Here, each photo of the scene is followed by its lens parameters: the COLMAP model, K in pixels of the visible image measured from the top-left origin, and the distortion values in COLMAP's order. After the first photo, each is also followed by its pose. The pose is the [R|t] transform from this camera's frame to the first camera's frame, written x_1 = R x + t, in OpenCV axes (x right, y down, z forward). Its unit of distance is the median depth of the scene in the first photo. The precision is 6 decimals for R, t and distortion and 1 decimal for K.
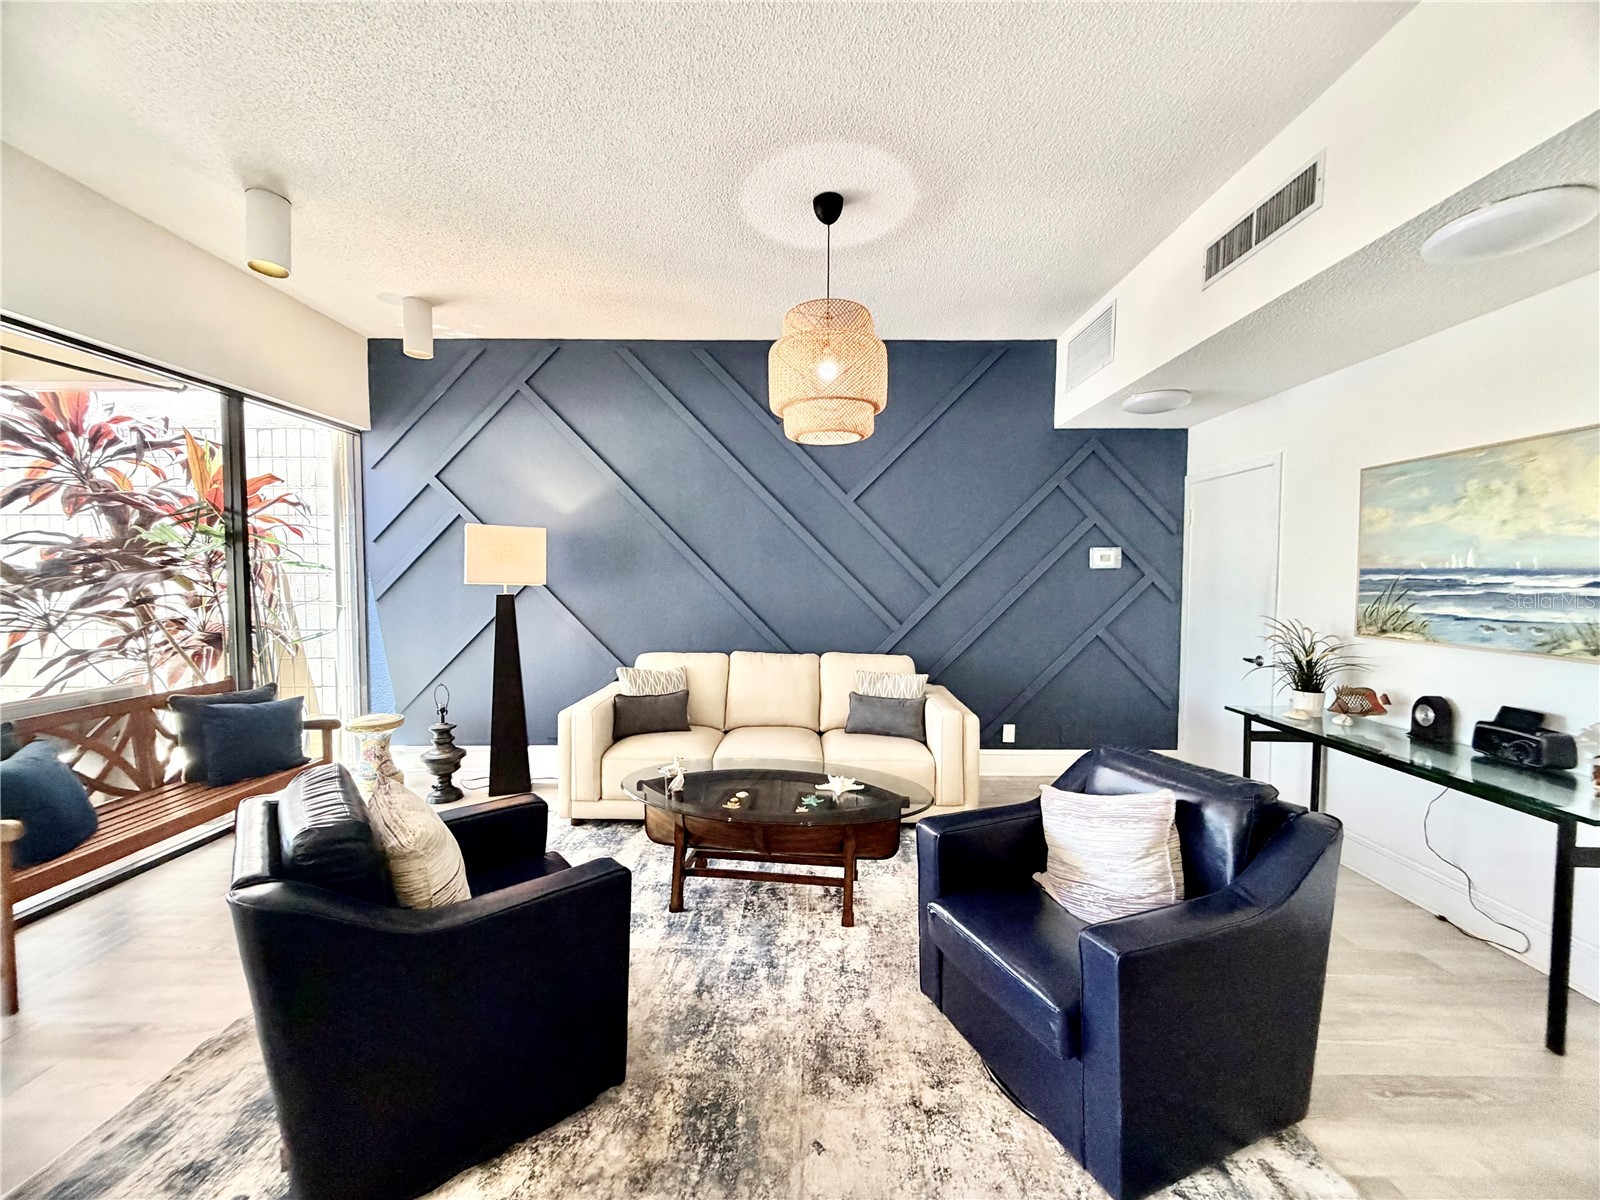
lens RADIAL K [[639.3, 0, 808.7], [0, 639.3, 599.7], [0, 0, 1]] dist [0.002328, -0.000397]
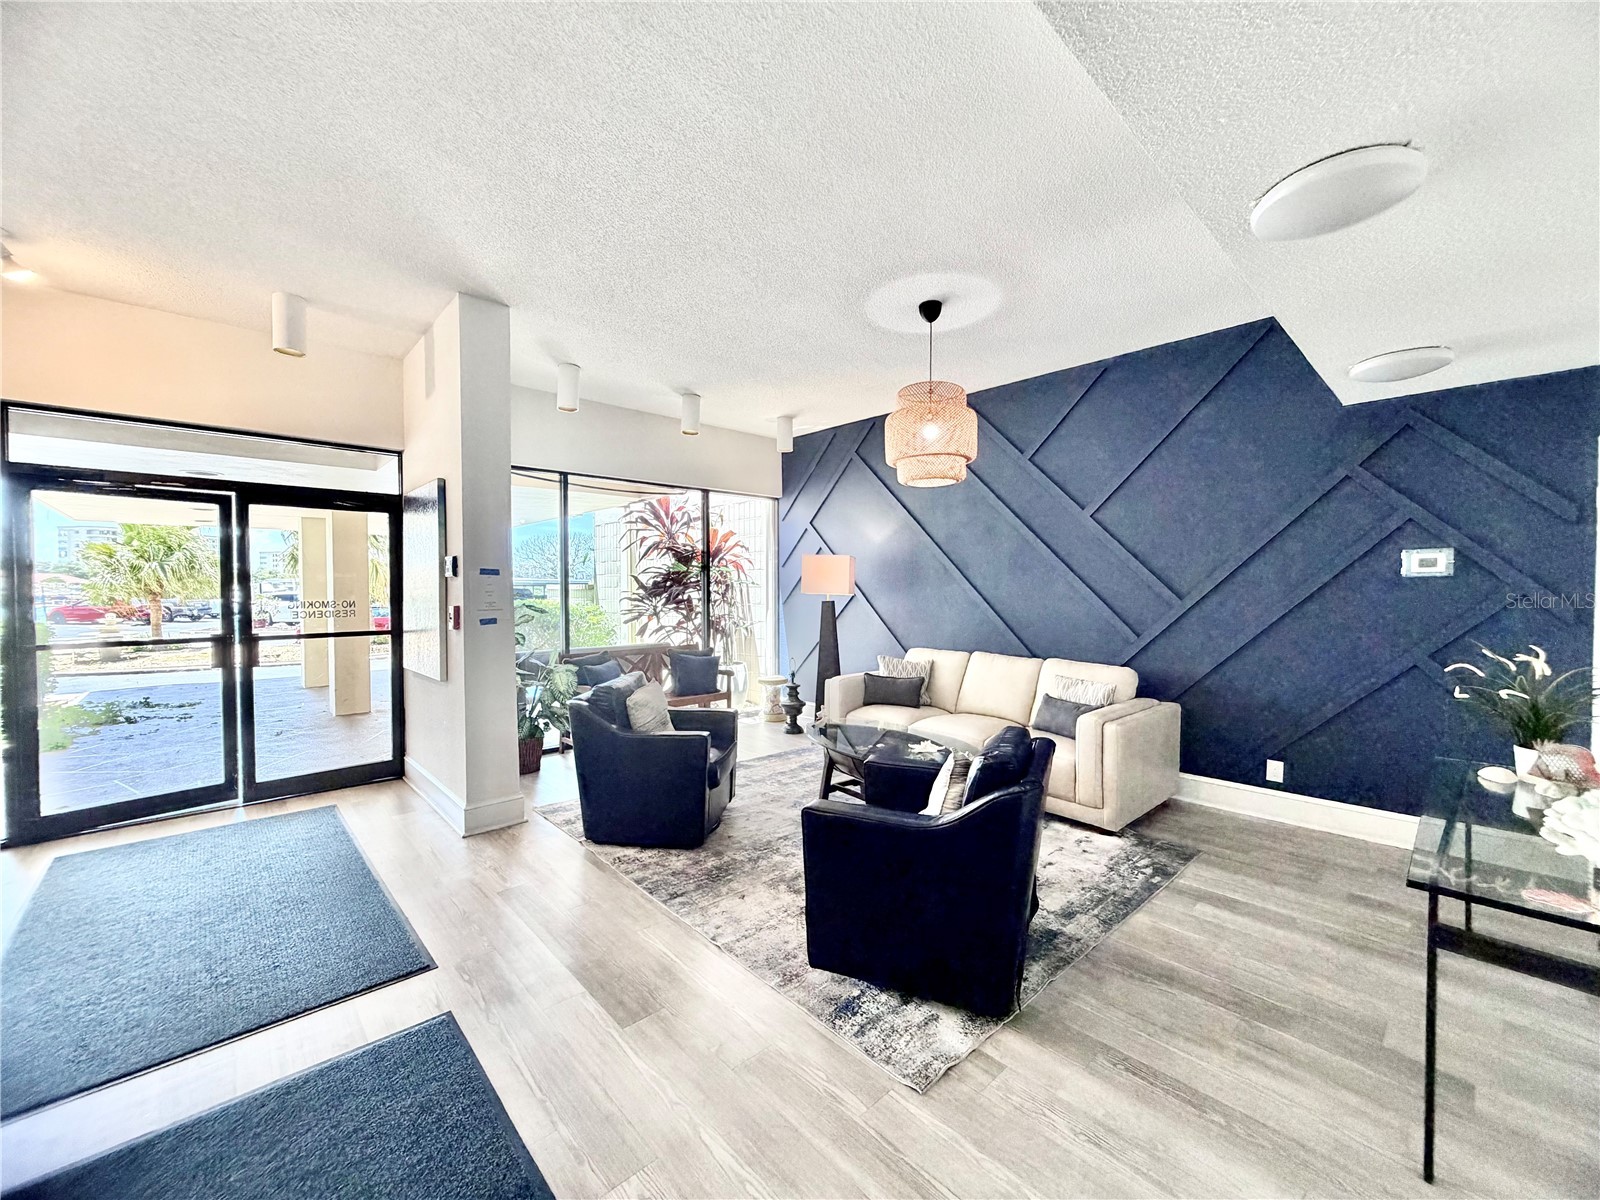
lens RADIAL K [[639.3, 0, 795.0], [0, 639.3, 596.4], [0, 0, 1]] dist [0.002328, -0.000397]
pose [[0.684861, 0.006772, -0.728643, 0.566172], [-0.024772, 0.999595, -0.013994, 0.004512], [0.728253, 0.027634, 0.684751, -0.067288]]
